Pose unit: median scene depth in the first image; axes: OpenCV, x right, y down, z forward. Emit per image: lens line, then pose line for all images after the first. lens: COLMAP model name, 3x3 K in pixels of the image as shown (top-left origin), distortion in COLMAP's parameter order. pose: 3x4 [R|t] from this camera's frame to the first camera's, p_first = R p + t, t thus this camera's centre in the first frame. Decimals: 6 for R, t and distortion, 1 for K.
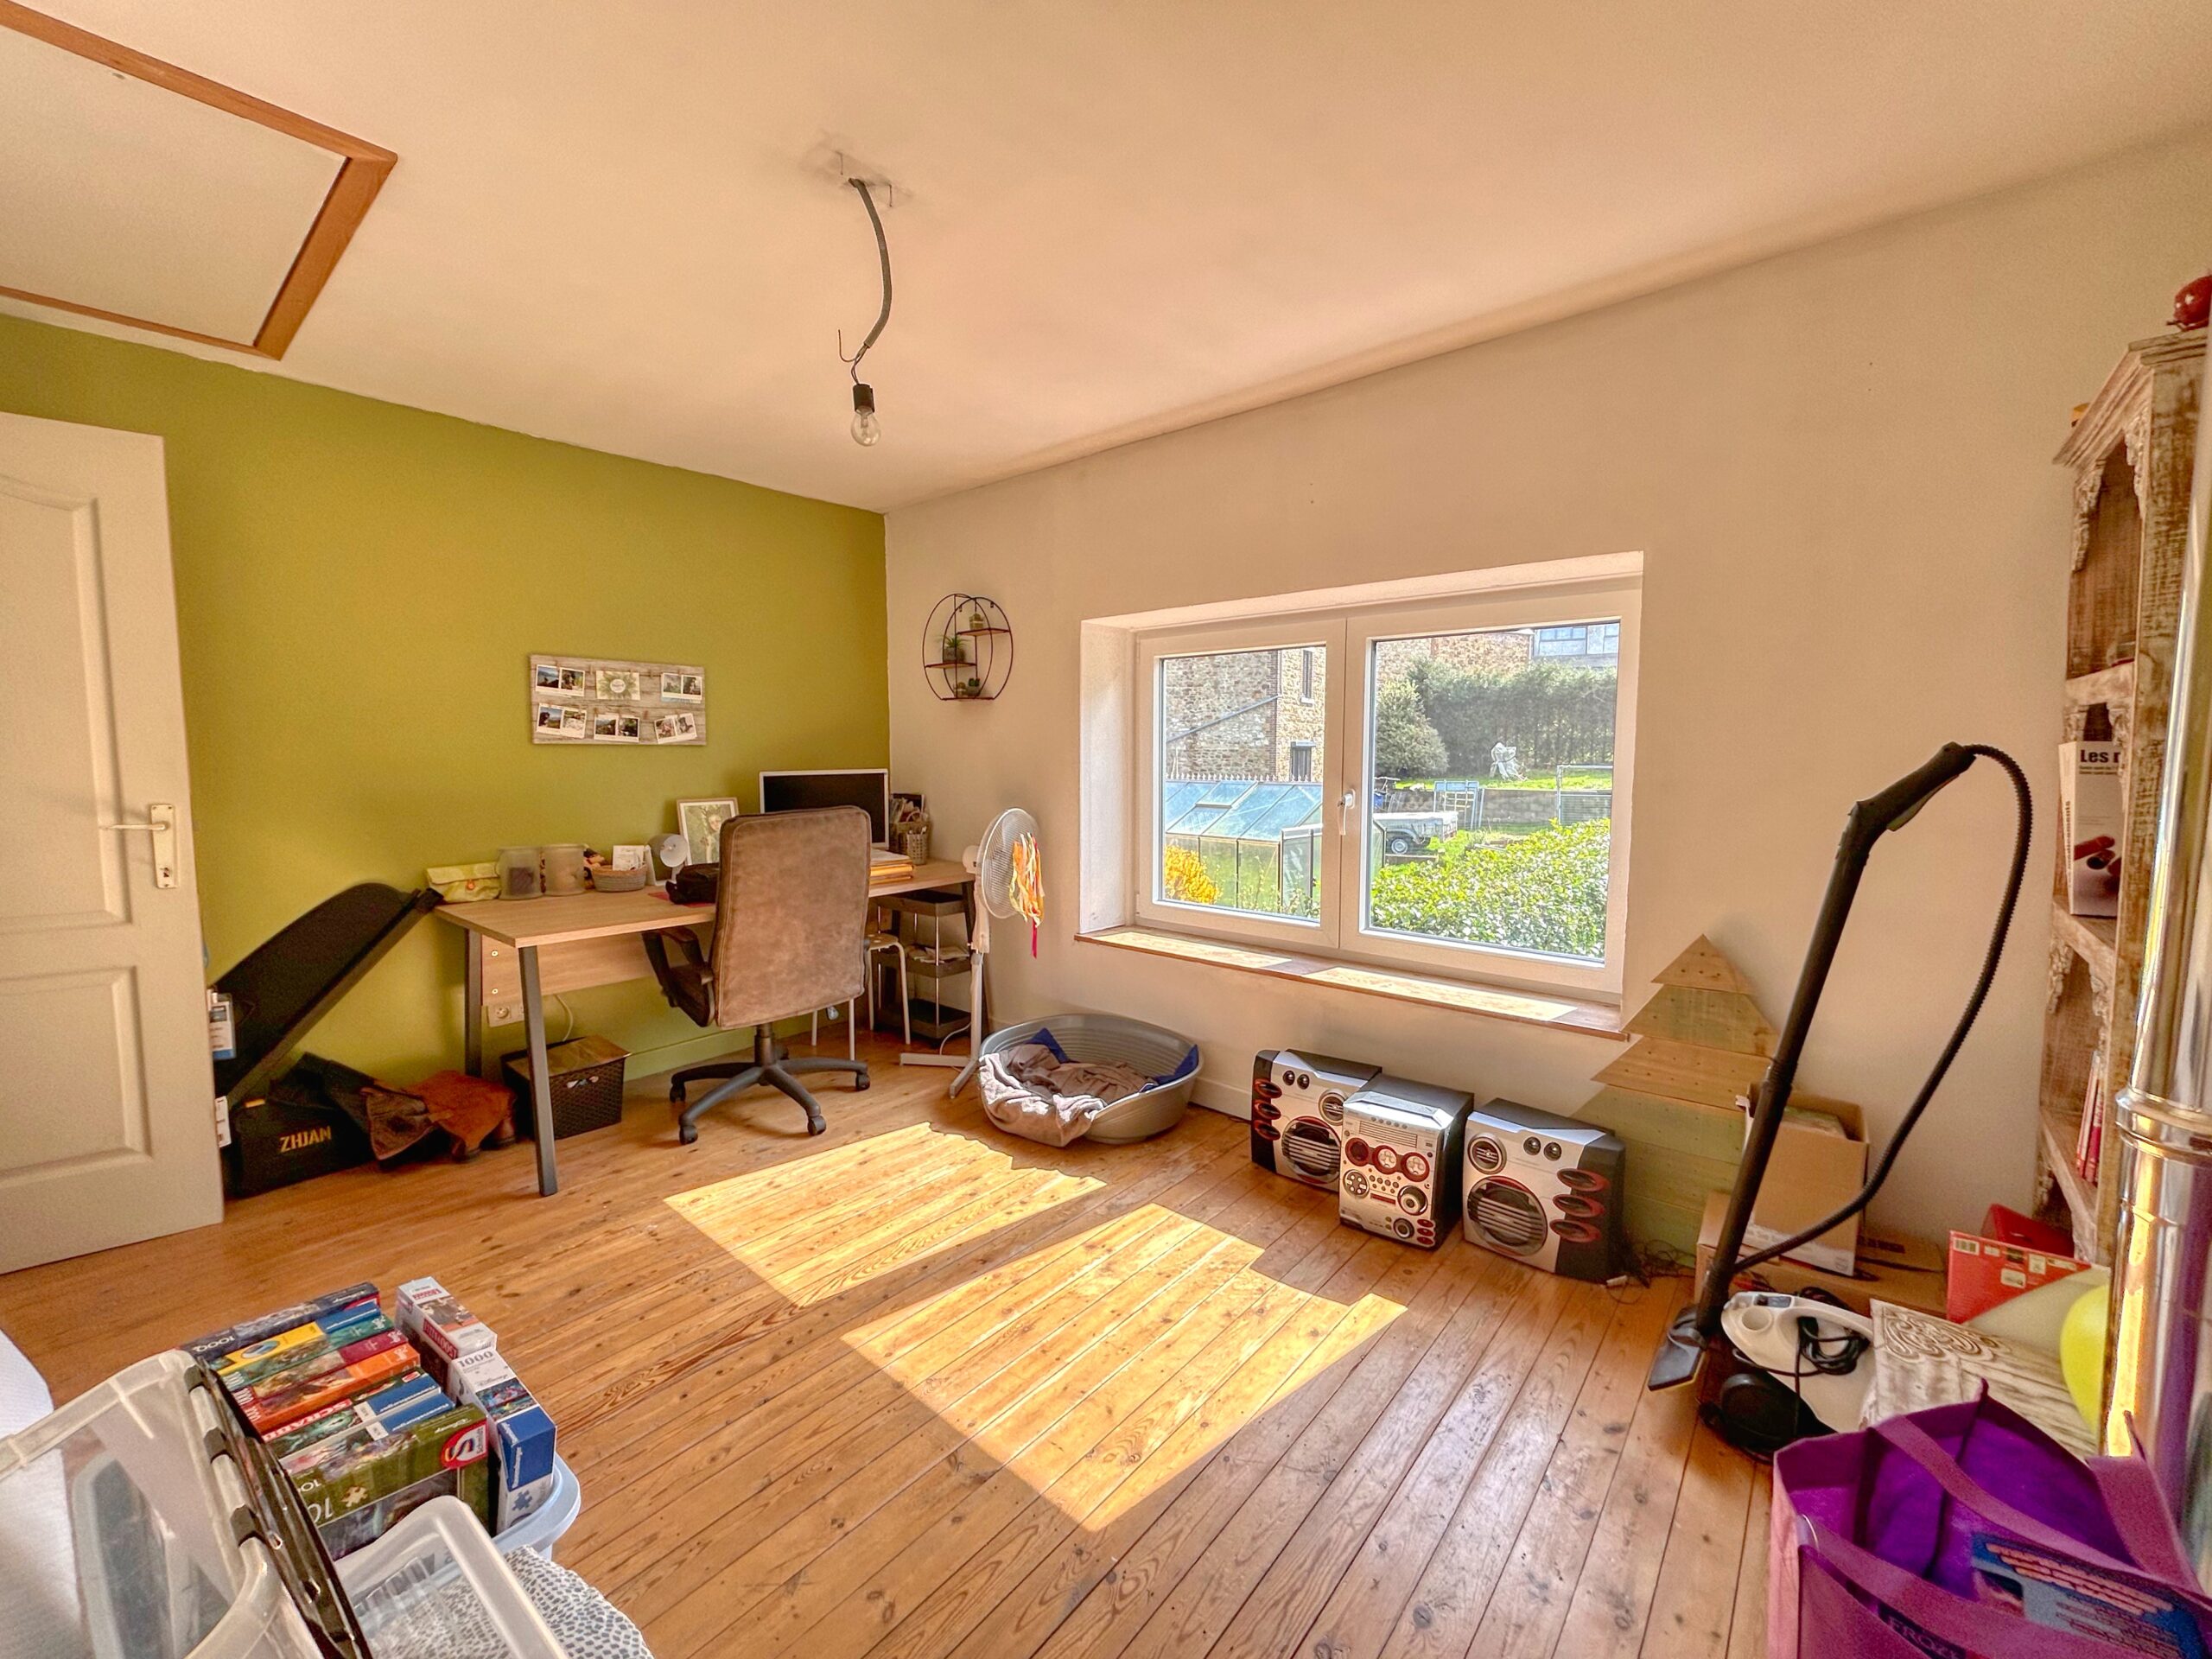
lens RADIAL K [[909.1, 0, 1109.9], [0, 909.1, 828.4], [0, 0, 1]] dist [-0.004859, 0.000321]
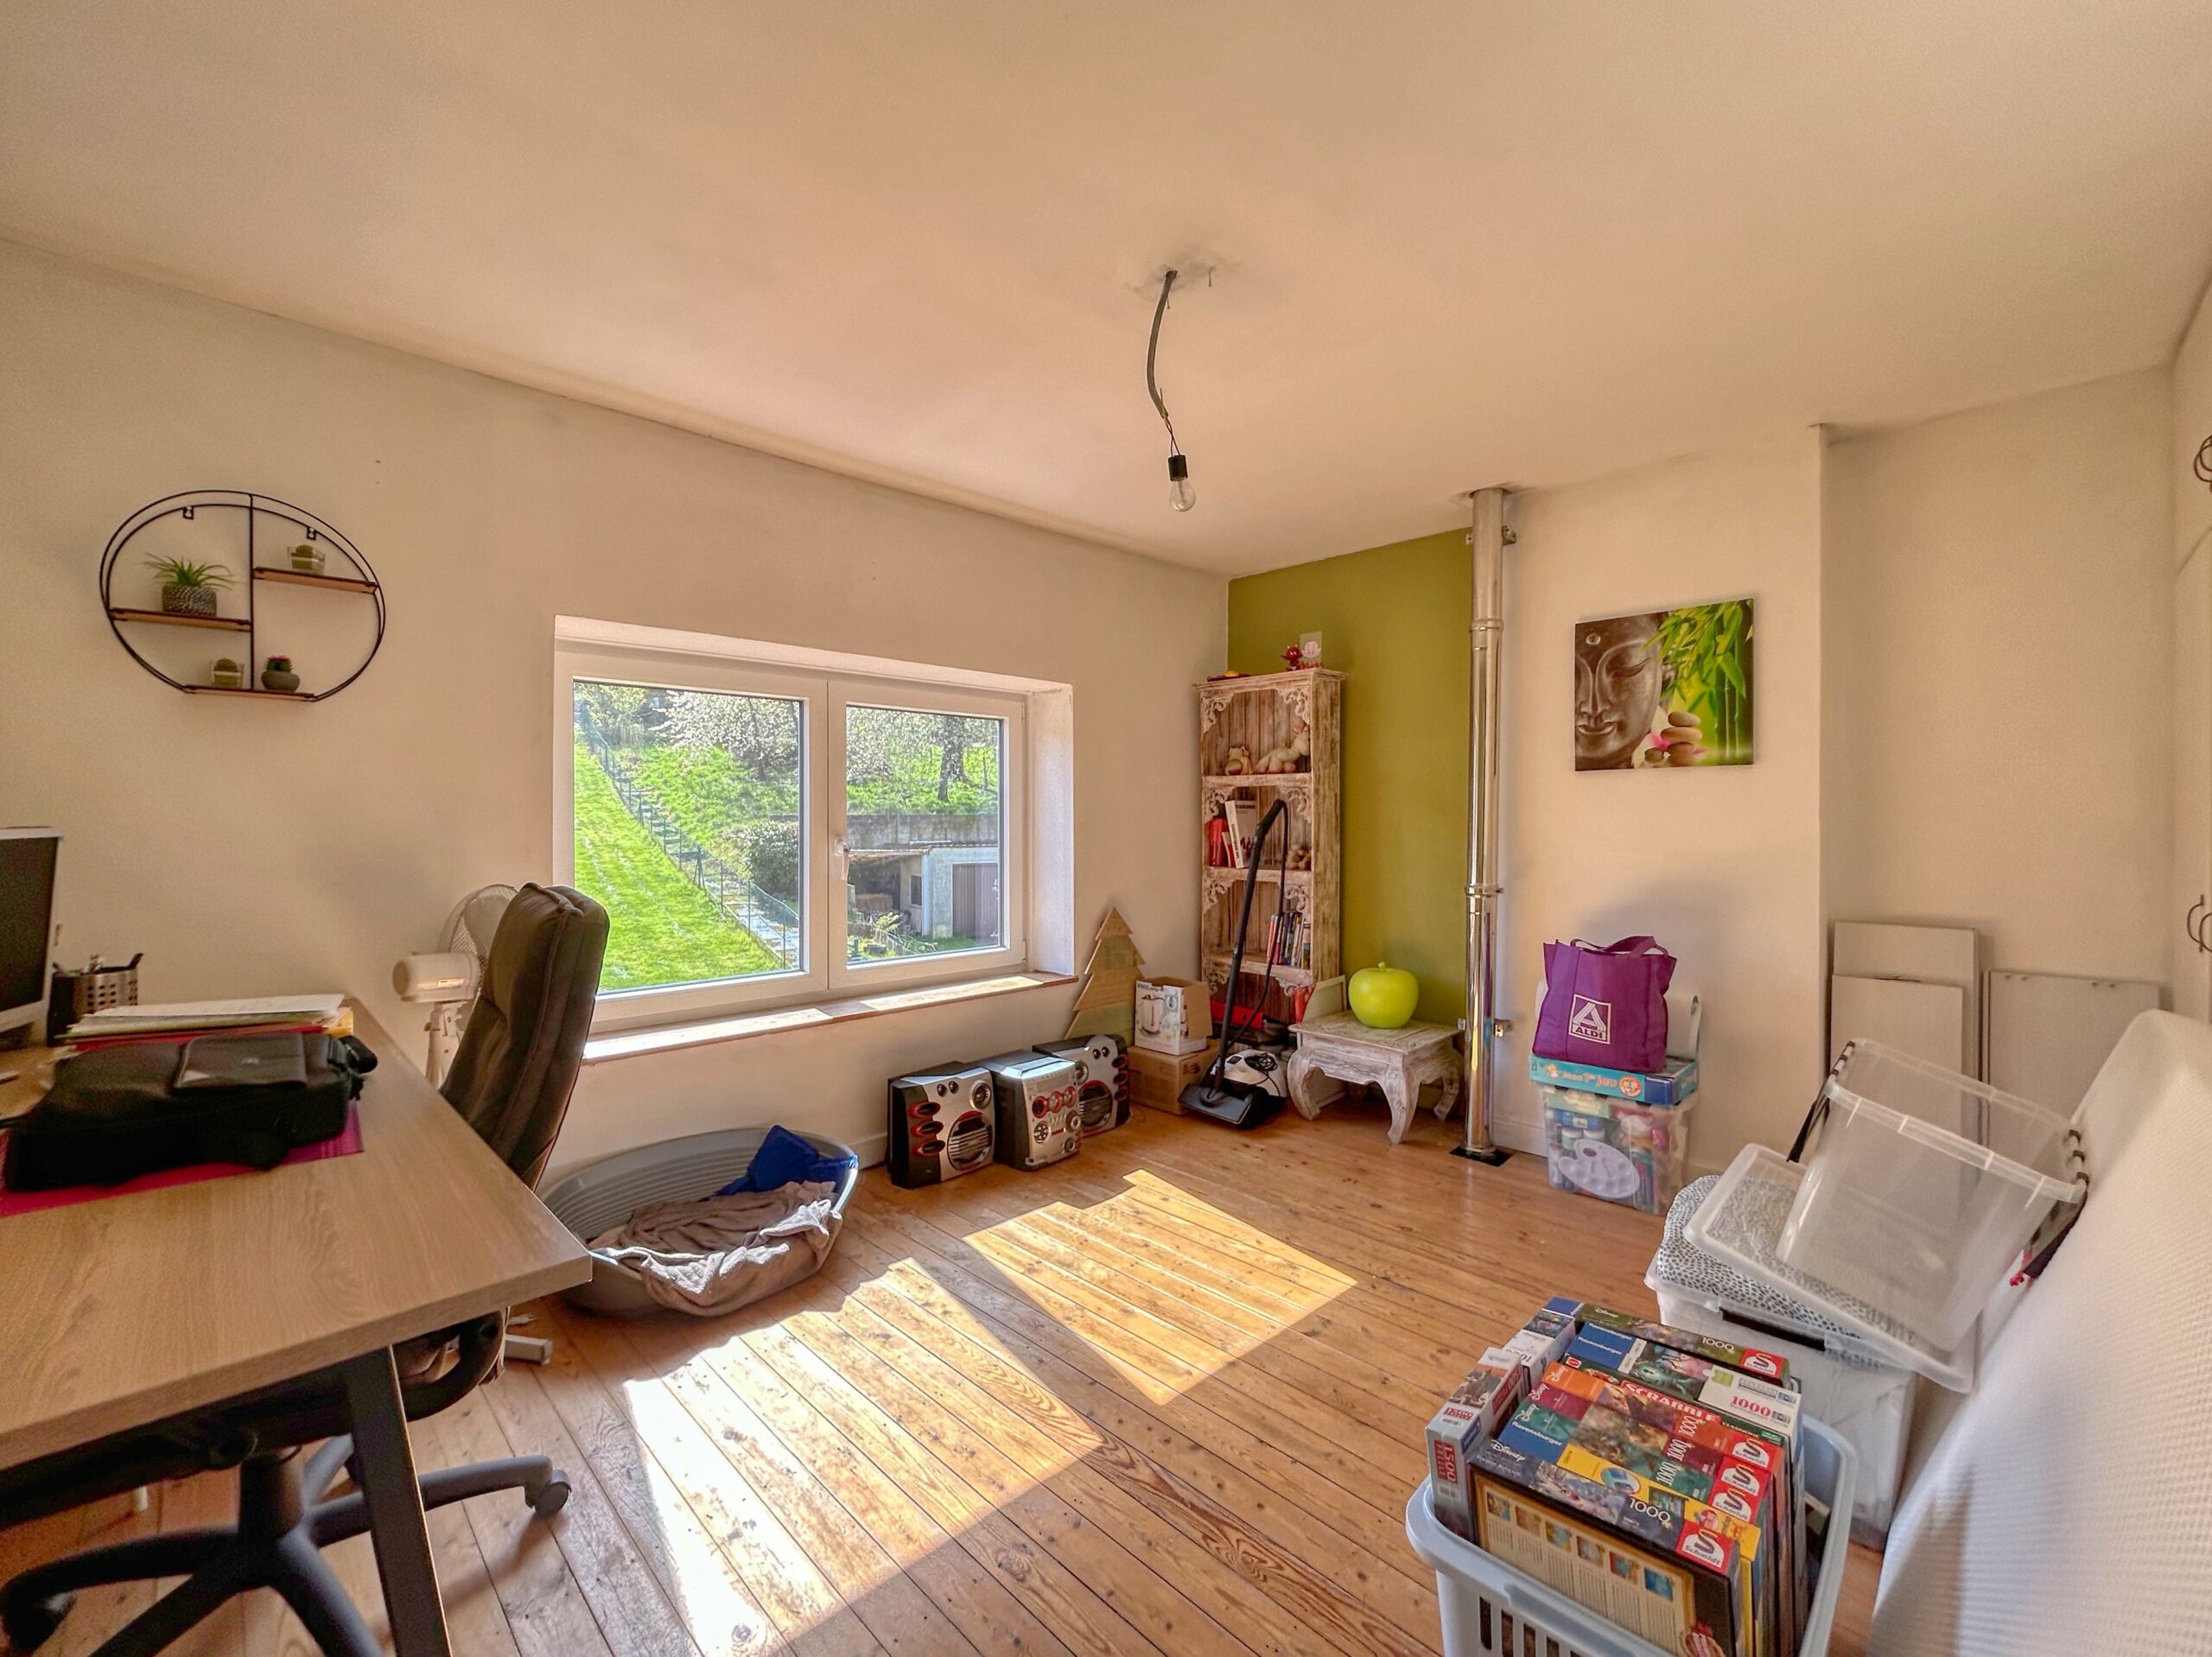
lens RADIAL K [[909.0, 0, 1106.5], [0, 909.0, 819.9], [0, 0, 1]] dist [-0.004859, 0.000321]
pose [[0.096323, 0.001112, 0.995349, -1.082432], [0.090352, 0.995861, -0.009856, -0.032959], [-0.991241, 0.090881, 0.095824, 0.798370]]
